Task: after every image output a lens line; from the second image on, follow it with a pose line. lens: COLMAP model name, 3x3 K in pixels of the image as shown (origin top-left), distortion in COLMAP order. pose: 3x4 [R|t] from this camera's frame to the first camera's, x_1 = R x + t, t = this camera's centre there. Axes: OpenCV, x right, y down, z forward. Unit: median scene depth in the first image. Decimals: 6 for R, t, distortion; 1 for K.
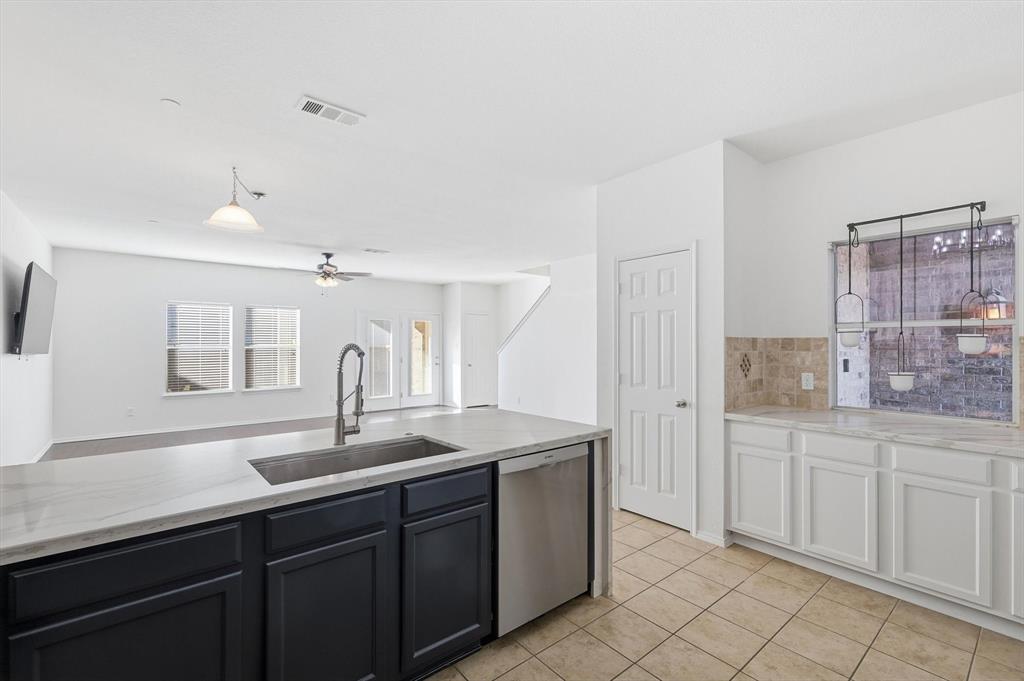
lens RADIAL K [[457.7, 0, 510.3], [0, 457.7, 337.5], [0, 0, 1]] dist [0.008288, 0.000144]
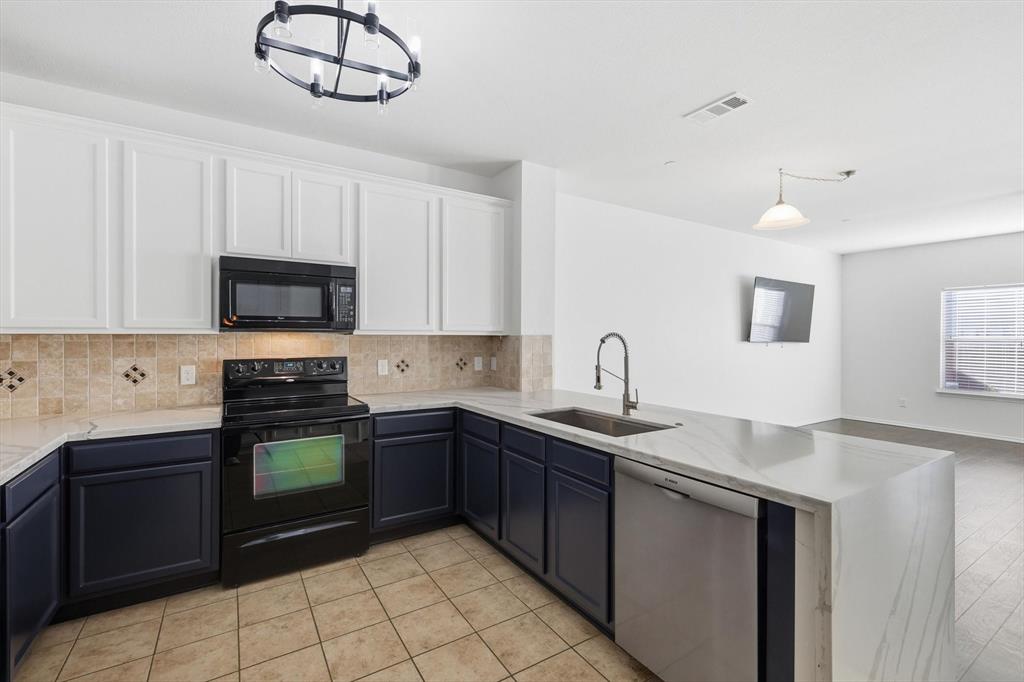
lens RADIAL K [[457.7, 0, 510.3], [0, 457.7, 338.0], [0, 0, 1]] dist [0.008288, 0.000144]
pose [[-0.129955, 0.005100, -0.991507, 0.568115], [0.010942, 0.999933, 0.003709, 0.013381], [0.991460, -0.010367, -0.130002, 0.553533]]
